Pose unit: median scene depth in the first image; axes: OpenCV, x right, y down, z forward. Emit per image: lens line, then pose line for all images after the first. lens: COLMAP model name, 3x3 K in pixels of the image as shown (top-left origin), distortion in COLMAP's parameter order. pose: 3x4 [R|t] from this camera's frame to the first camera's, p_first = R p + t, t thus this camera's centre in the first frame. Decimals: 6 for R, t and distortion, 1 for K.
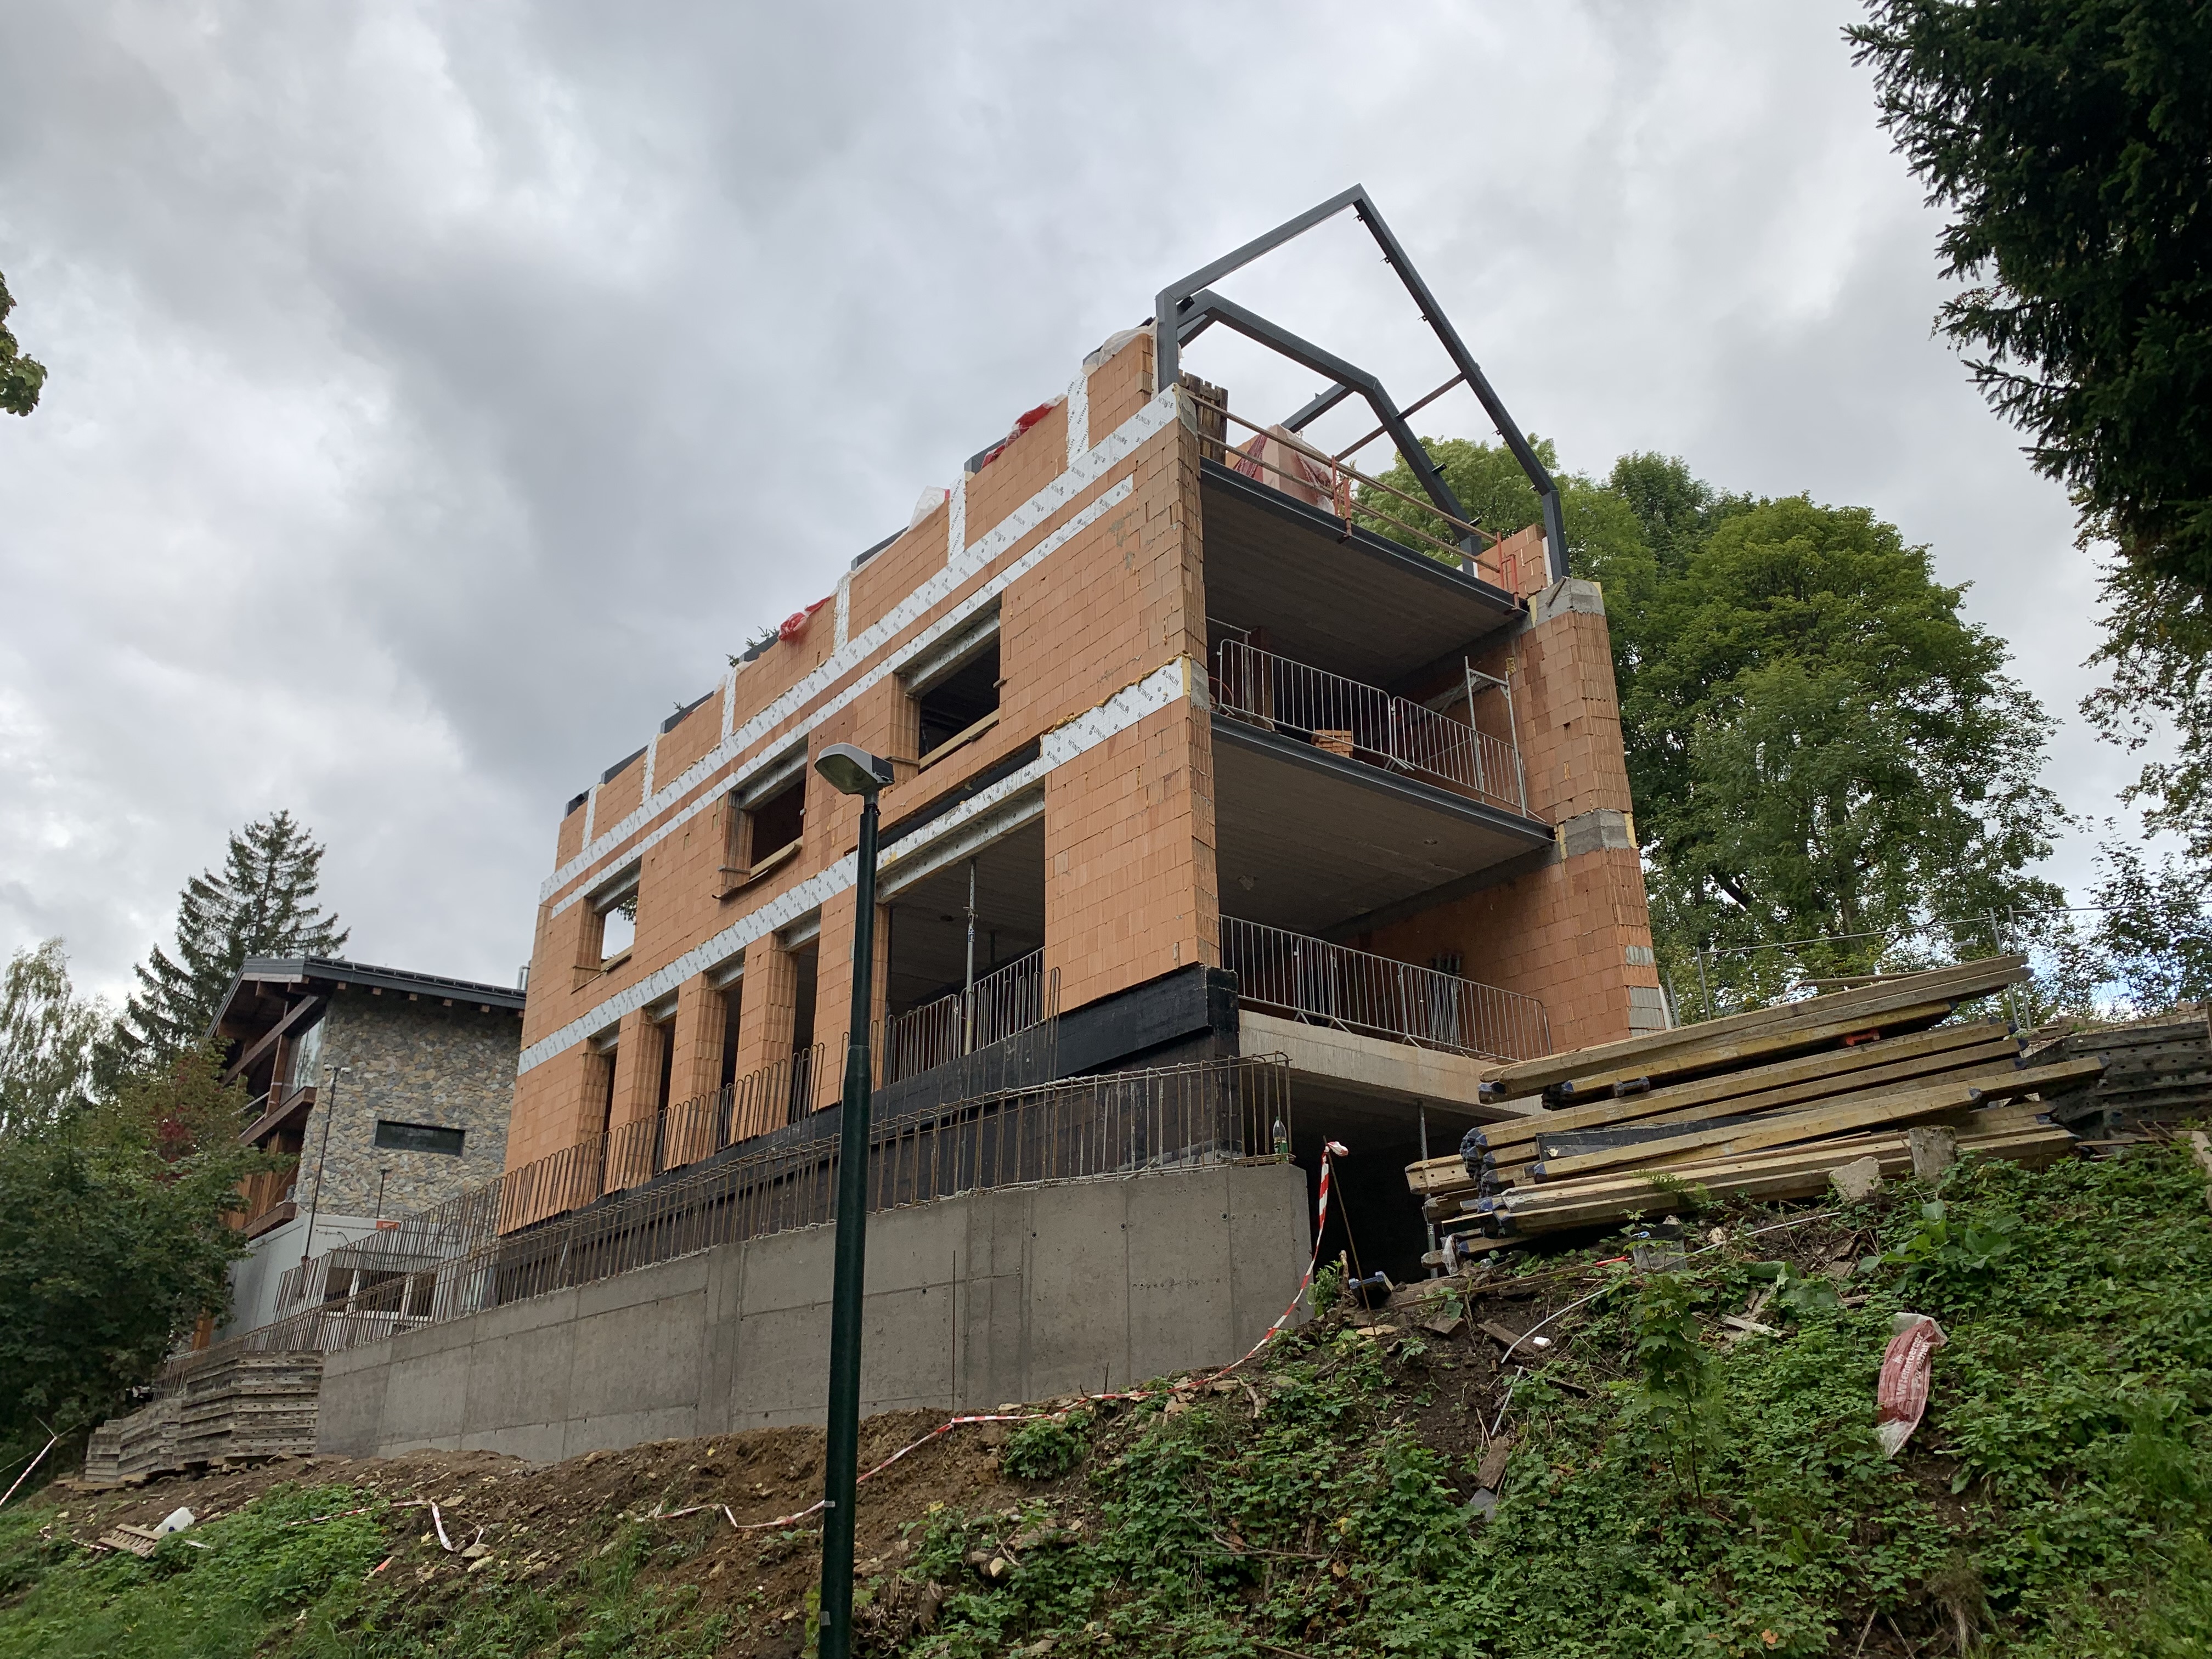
lens RADIAL K [[1697.1, 0, 1106.0], [0, 1697.1, 829.5], [0, 0, 1]] dist [0.035036, -0.002053]
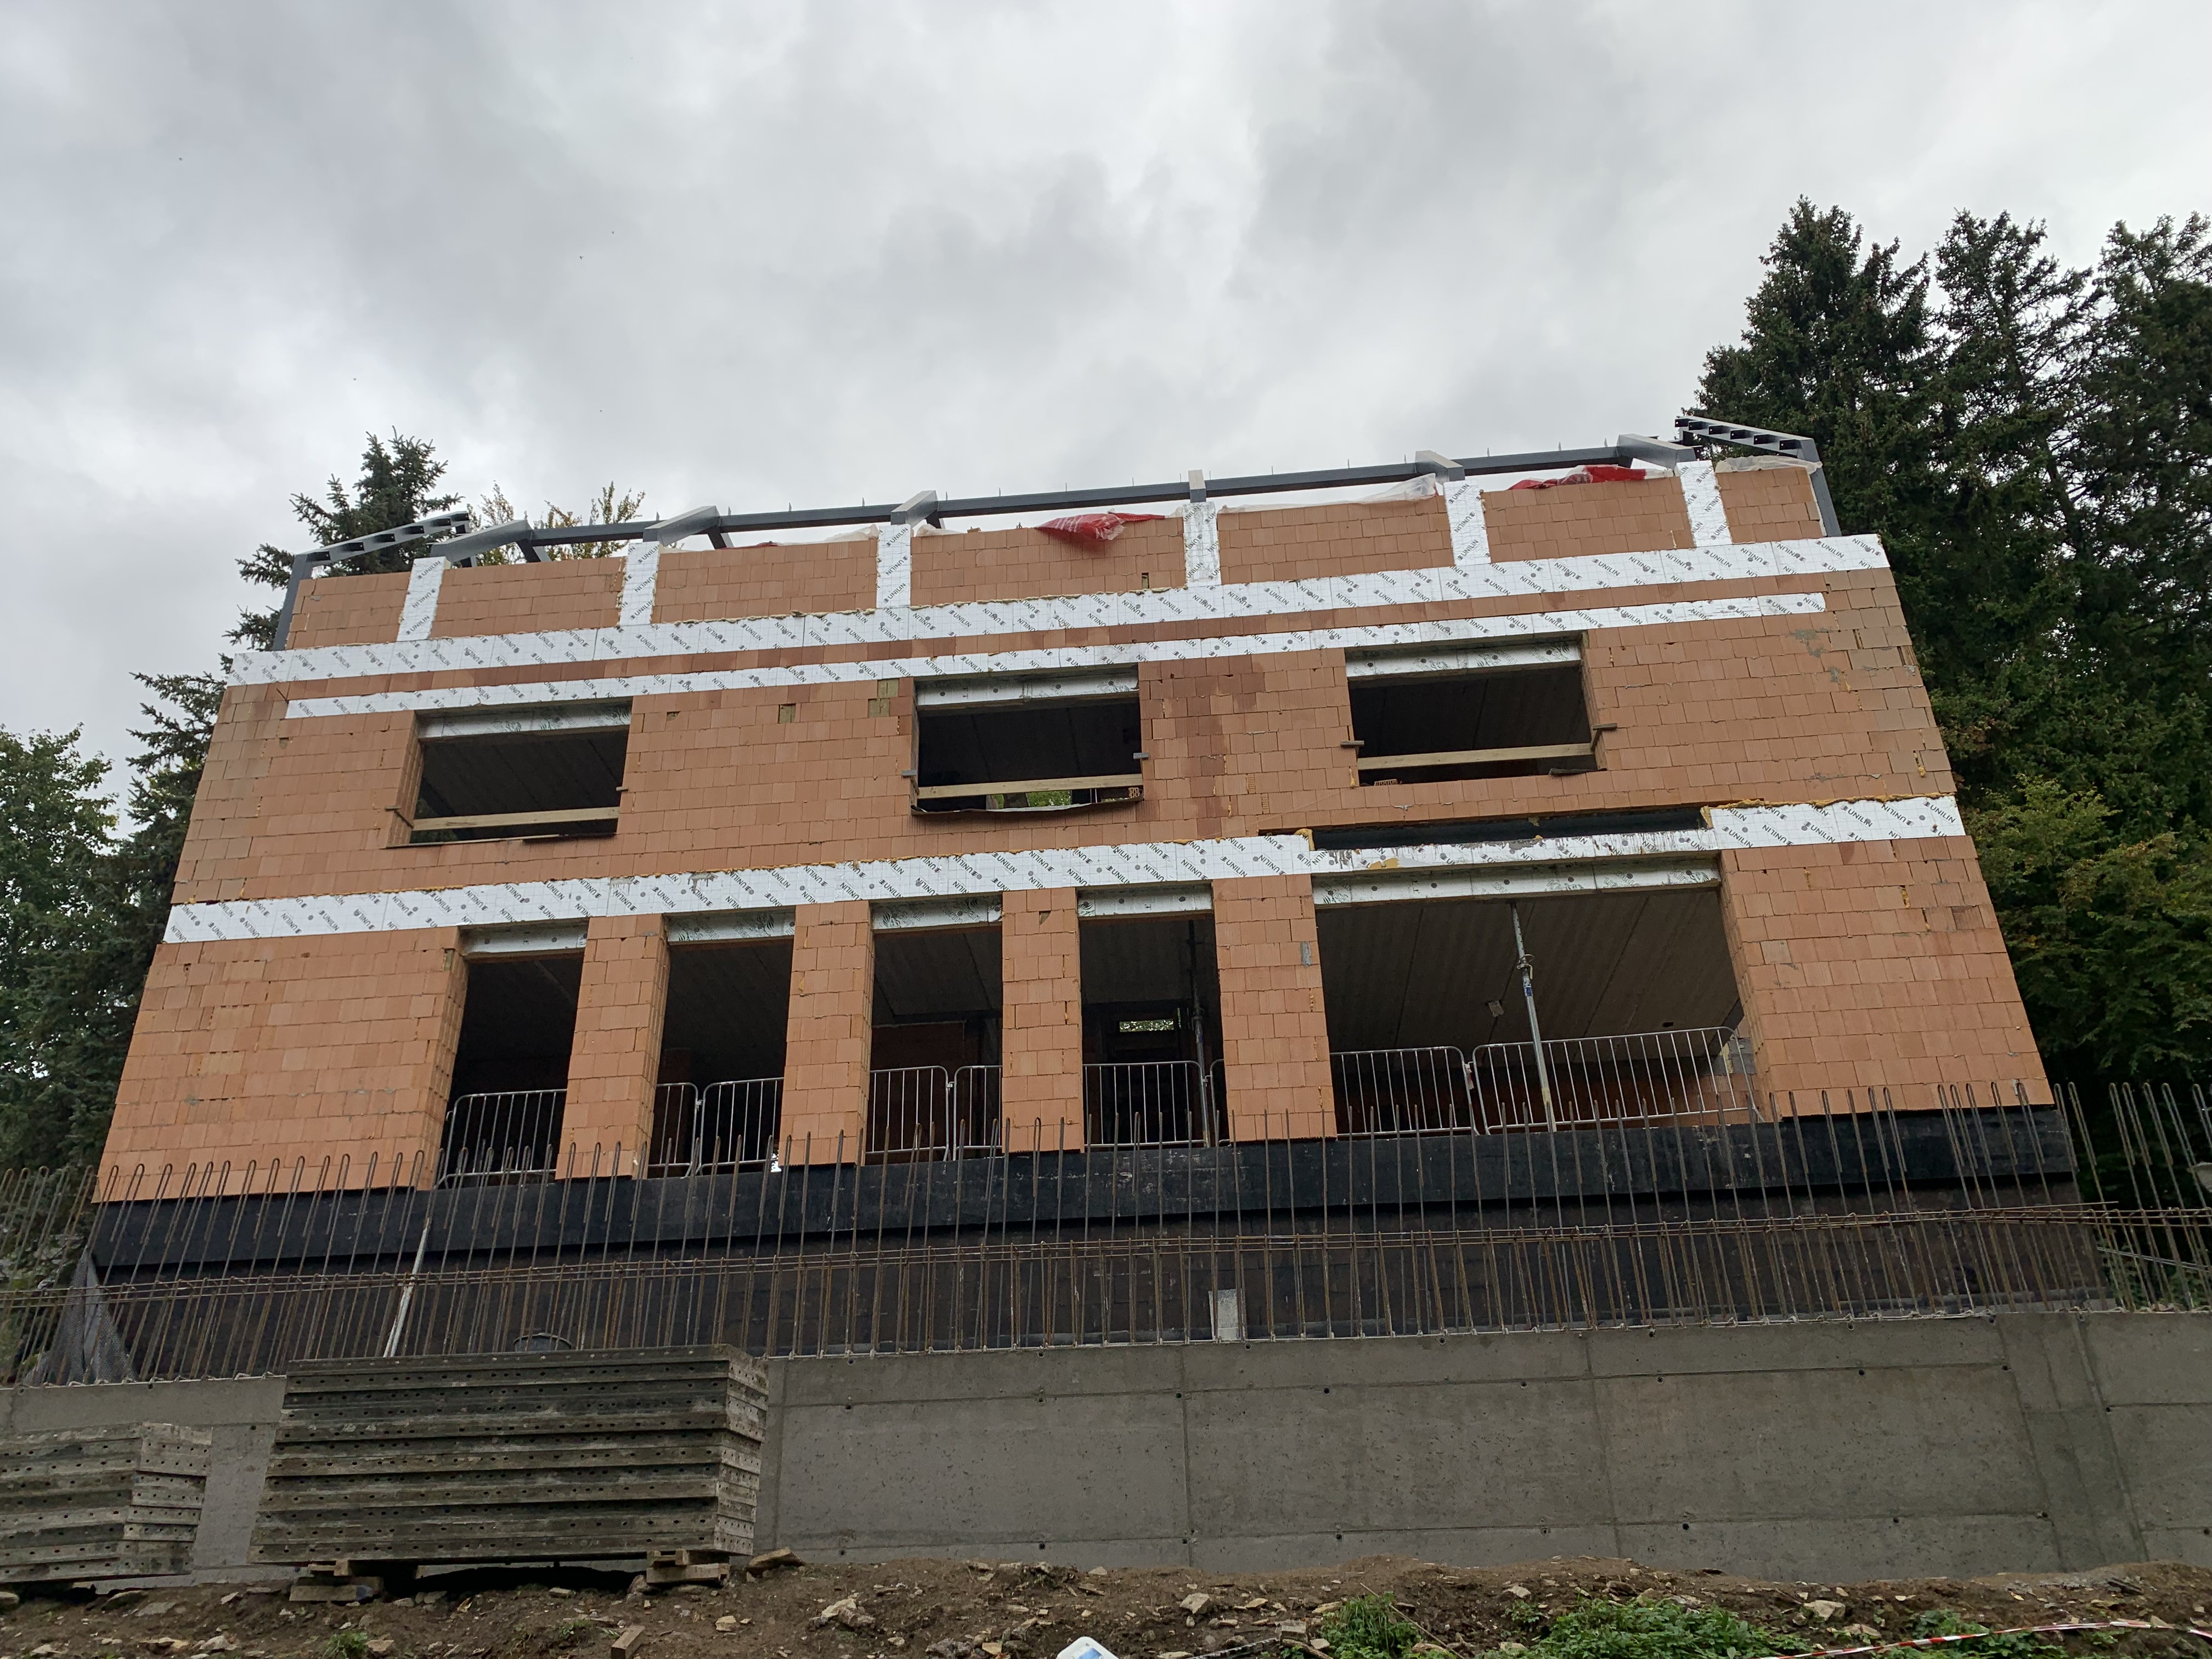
lens RADIAL K [[1697.1, 0, 1106.0], [0, 1697.1, 829.5], [0, 0, 1]] dist [0.035036, -0.002053]
pose [[0.677318, 0.347837, 0.648267, -0.832185], [-0.267781, 0.937286, -0.223133, 0.243036], [-0.685226, -0.022462, 0.727985, 0.543543]]
